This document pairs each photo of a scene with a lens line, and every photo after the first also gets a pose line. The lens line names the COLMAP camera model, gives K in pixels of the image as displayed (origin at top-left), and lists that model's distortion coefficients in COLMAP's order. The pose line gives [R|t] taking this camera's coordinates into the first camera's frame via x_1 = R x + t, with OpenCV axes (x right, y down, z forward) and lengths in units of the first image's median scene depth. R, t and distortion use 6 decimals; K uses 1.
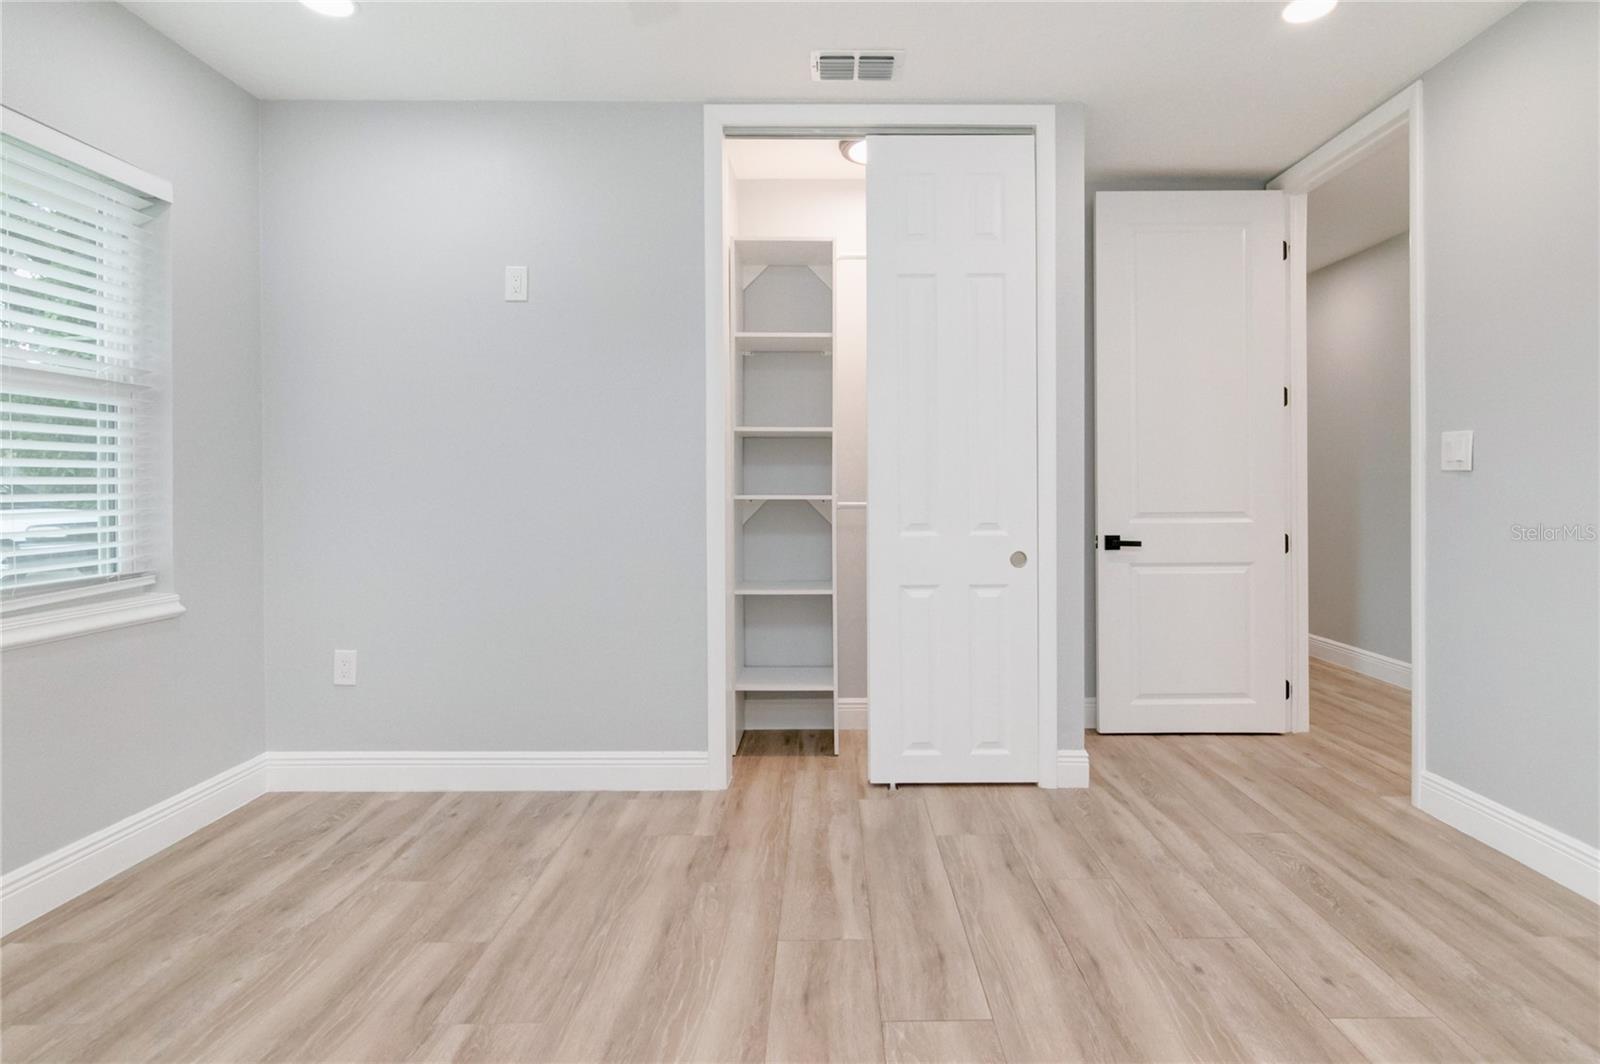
lens RADIAL K [[817.6, 0, 804.8], [0, 817.6, 522.0], [0, 0, 1]] dist [0.002439, 0.000127]
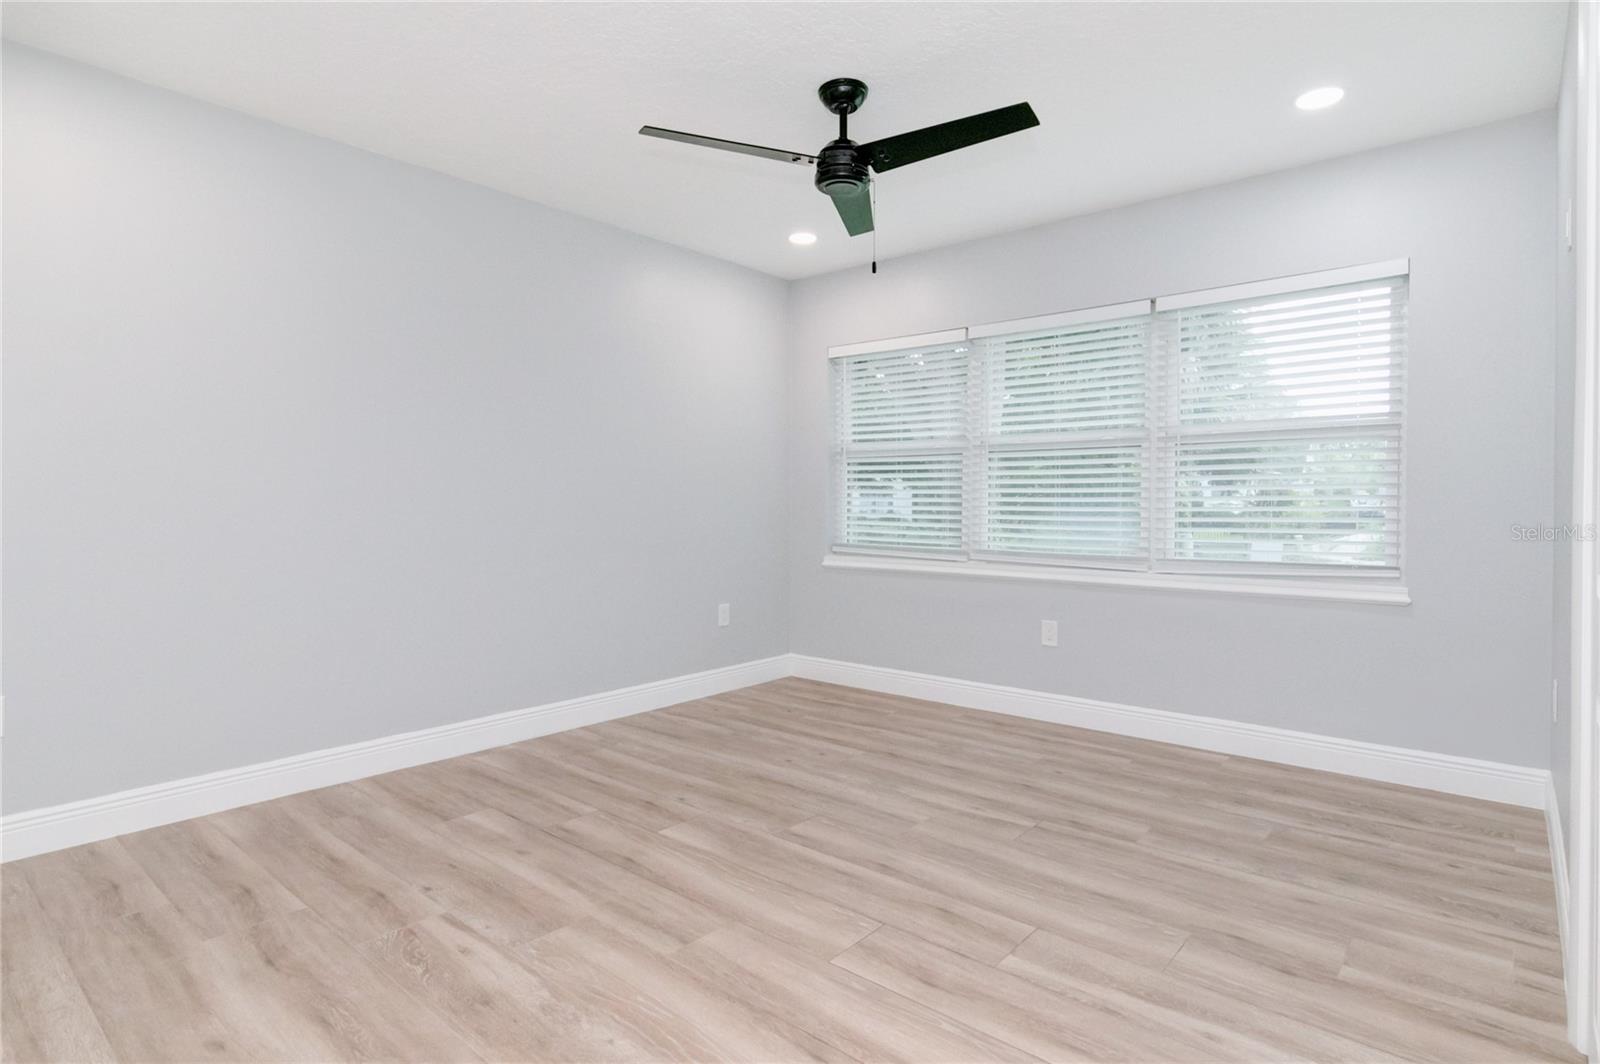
lens RADIAL K [[817.6, 0, 802.1], [0, 817.6, 528.3], [0, 0, 1]] dist [0.002439, 0.000127]
pose [[-0.641663, 0.021675, -0.766680, 0.783855], [-0.029114, 0.998192, 0.052587, -0.026540], [0.766434, 0.056064, -0.639872, 1.184100]]
